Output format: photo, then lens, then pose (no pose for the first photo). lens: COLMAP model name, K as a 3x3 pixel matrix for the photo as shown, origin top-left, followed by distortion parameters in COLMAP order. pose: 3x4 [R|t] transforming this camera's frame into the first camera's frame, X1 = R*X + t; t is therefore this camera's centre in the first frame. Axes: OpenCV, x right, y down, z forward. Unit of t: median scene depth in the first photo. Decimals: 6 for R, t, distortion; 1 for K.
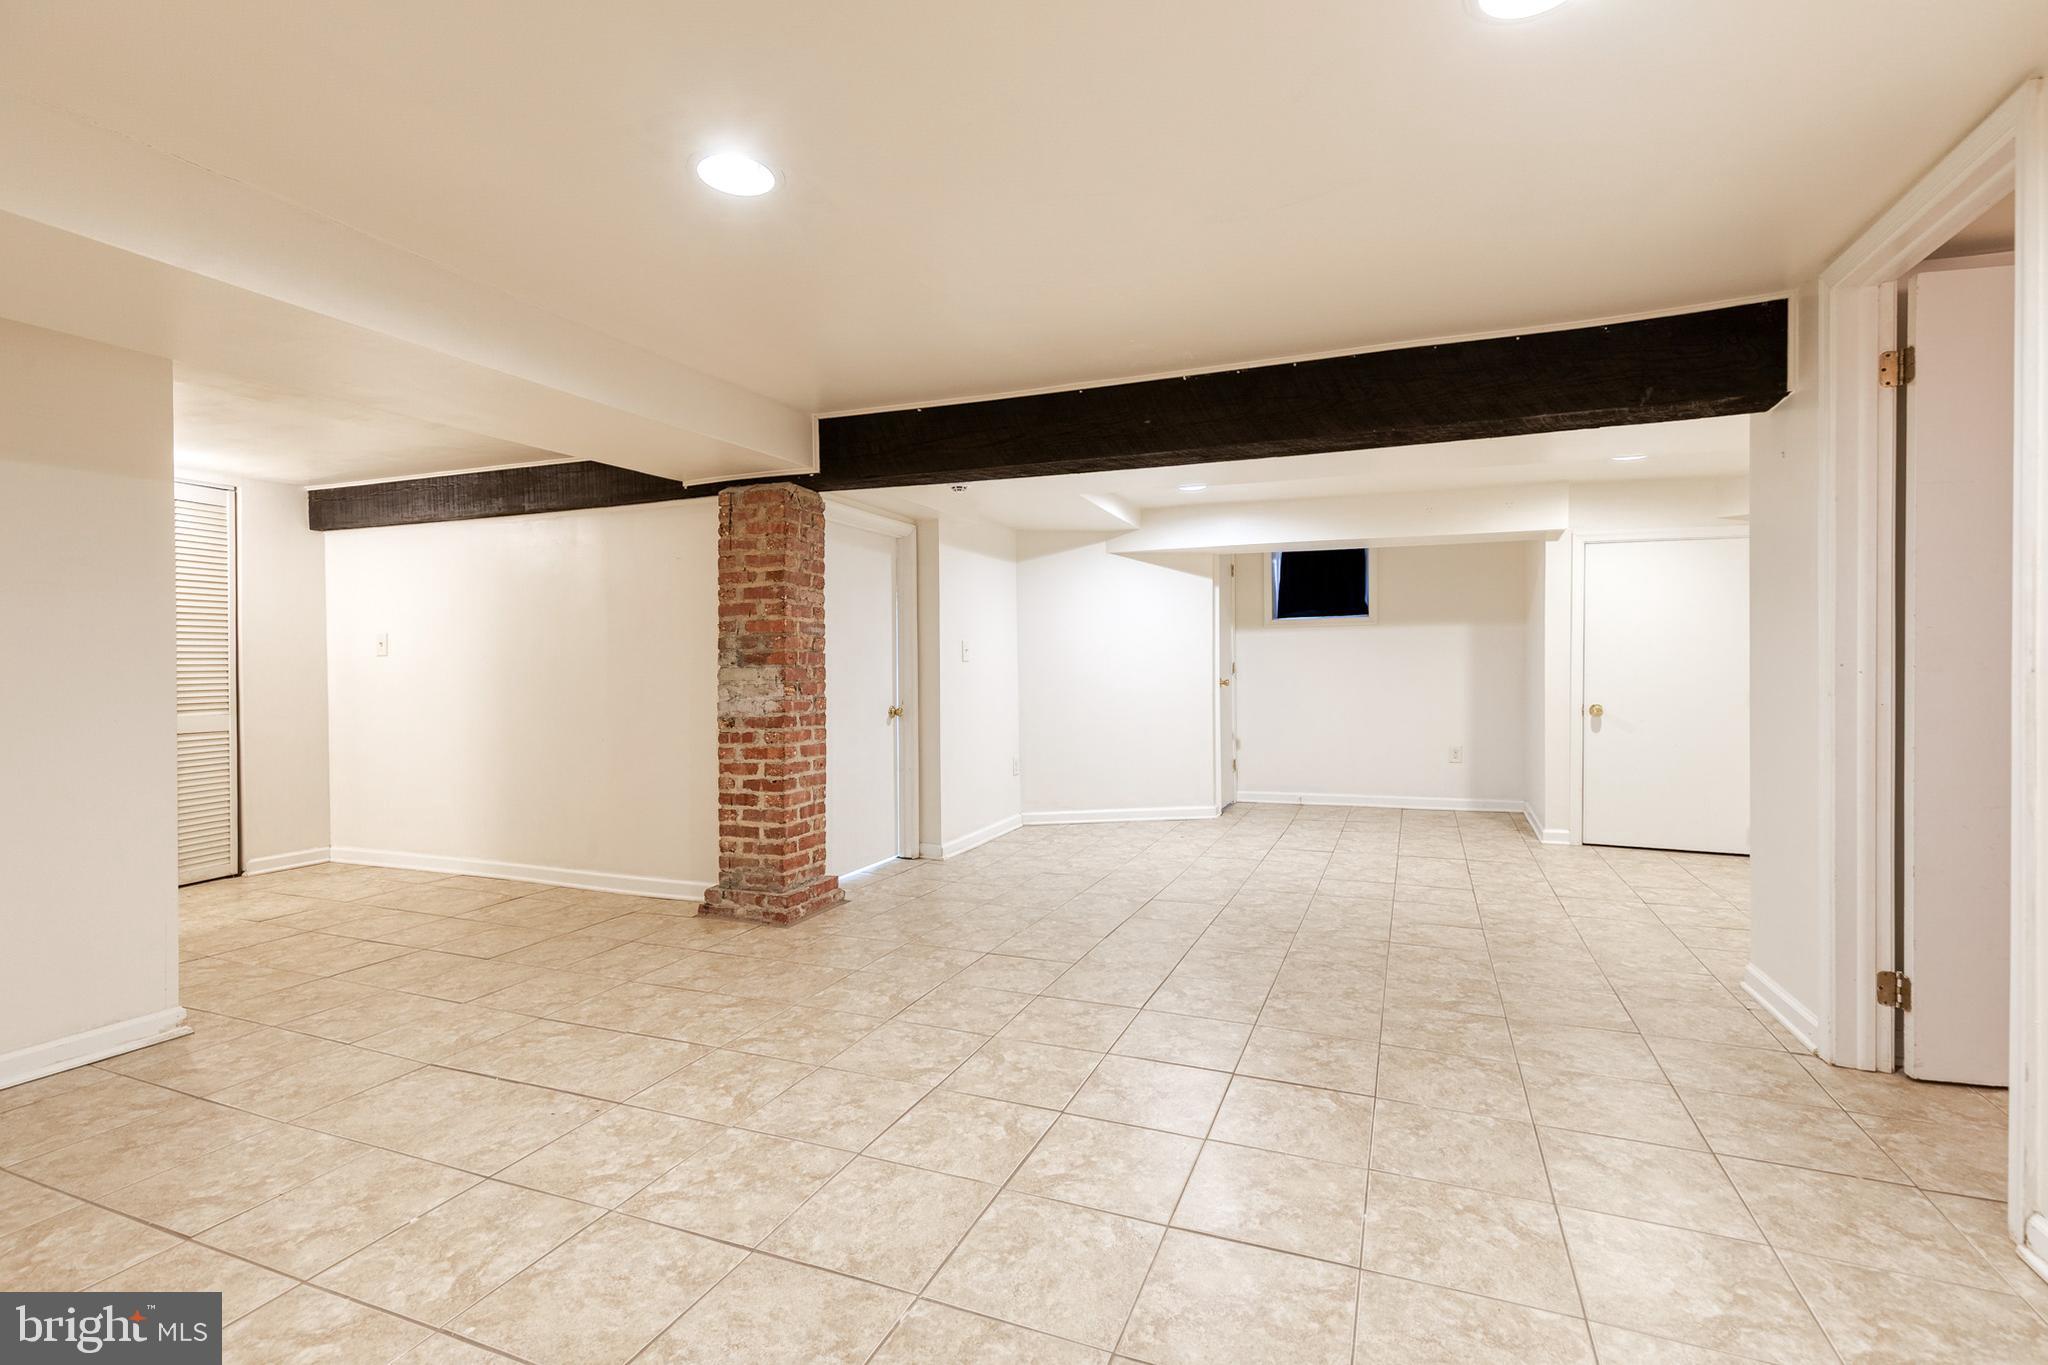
lens RADIAL K [[921.0, 0, 1044.9], [0, 921.0, 676.0], [0, 0, 1]] dist [0.007627, 0.000144]
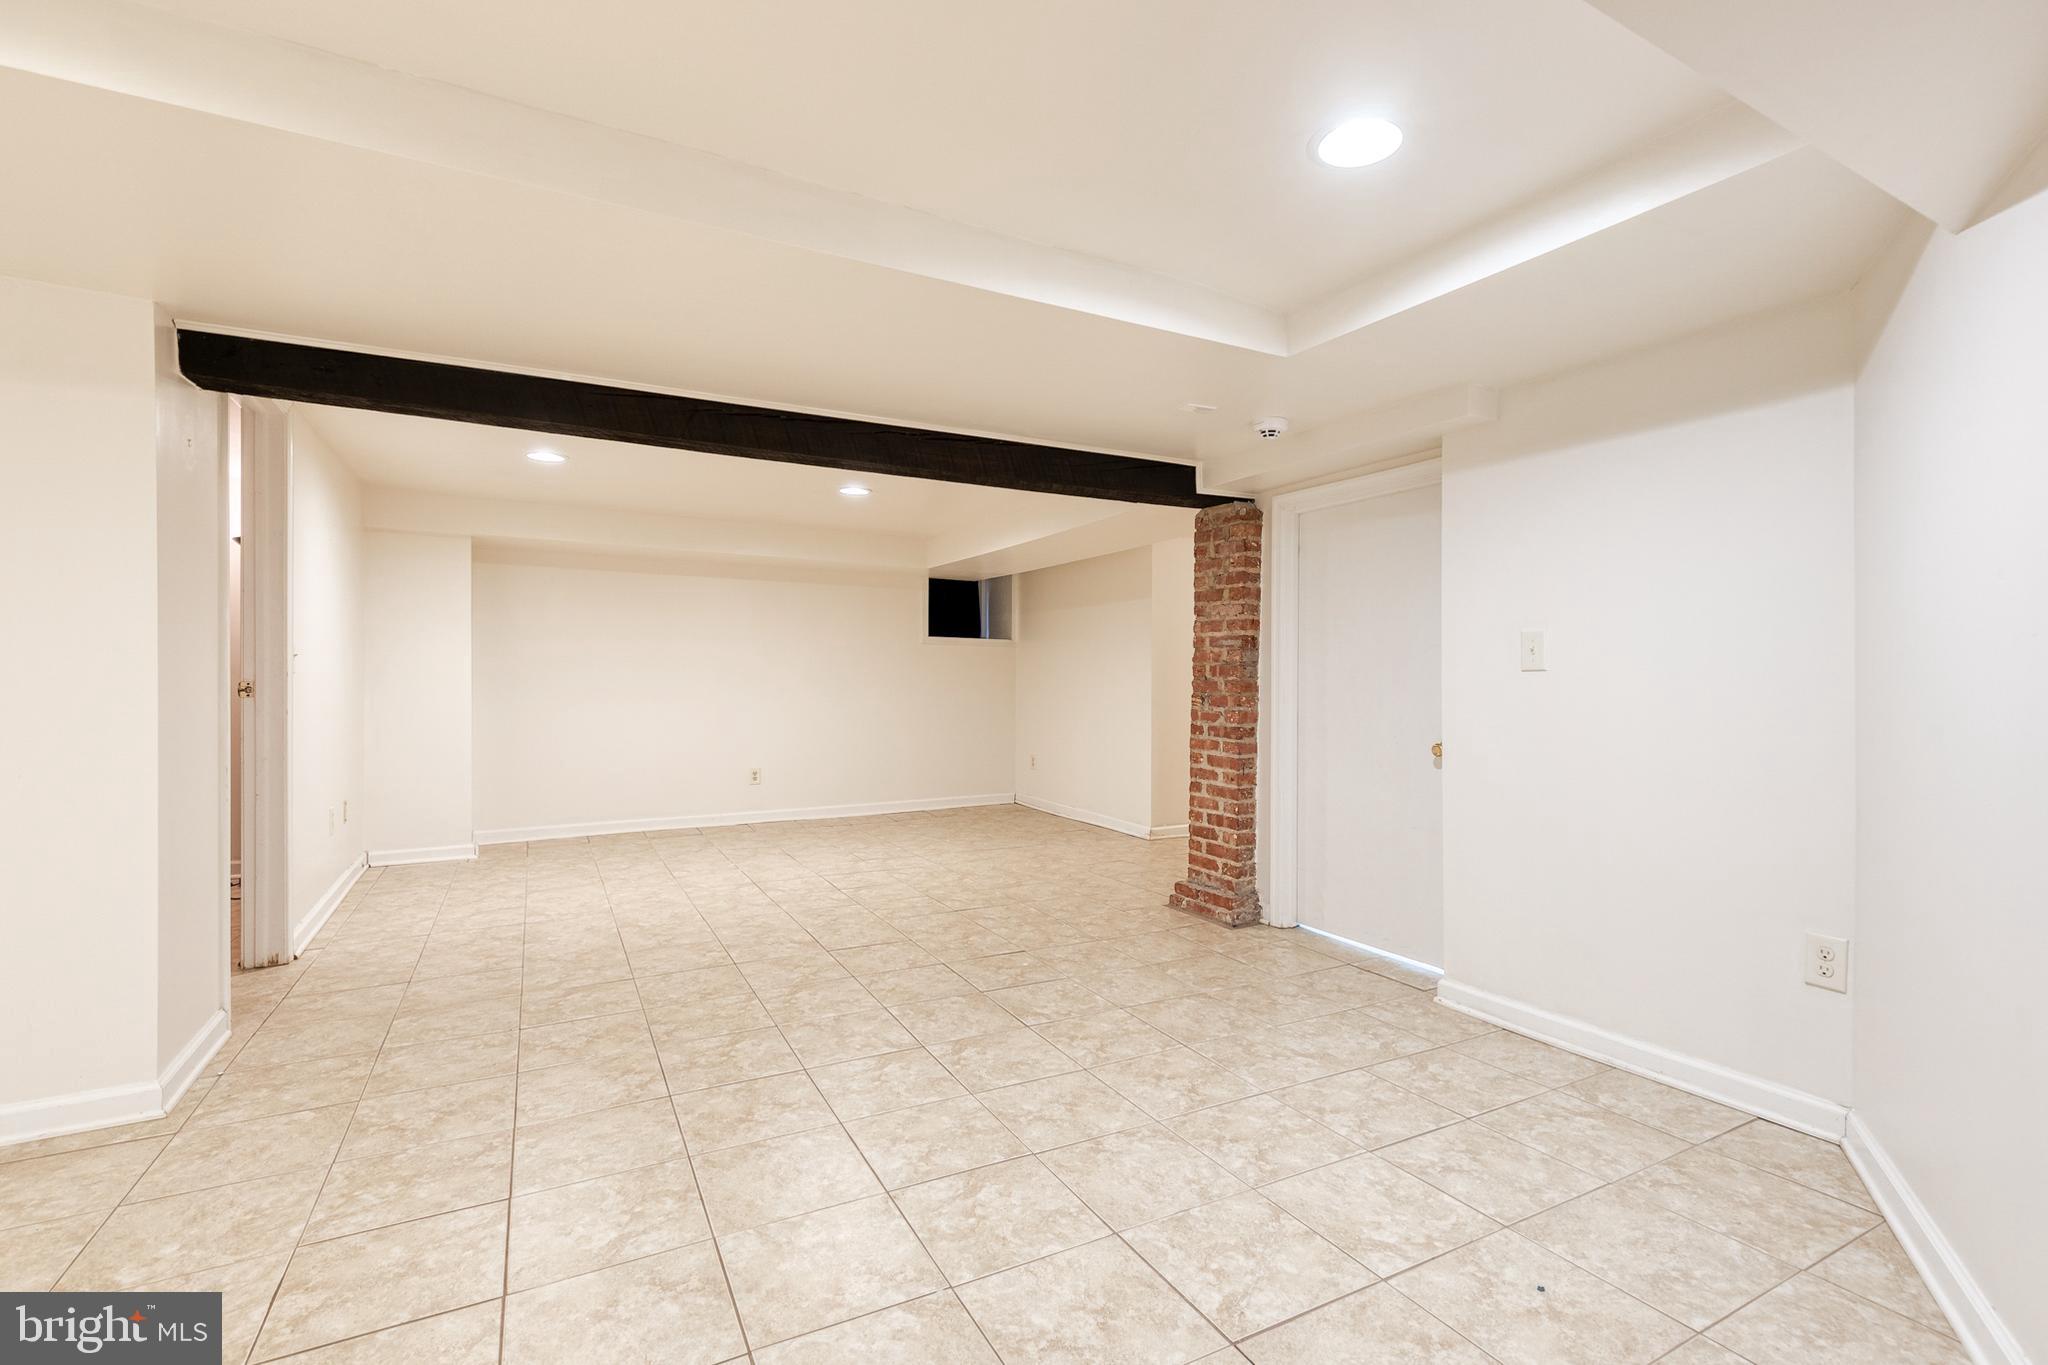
lens RADIAL K [[921.0, 0, 1042.0], [0, 921.0, 680.0], [0, 0, 1]] dist [0.007627, 0.000144]
pose [[-0.635541, 0.004539, -0.772054, 0.758560], [-0.008134, 0.999888, 0.012574, -0.023820], [0.772024, 0.014271, -0.635433, 1.730998]]
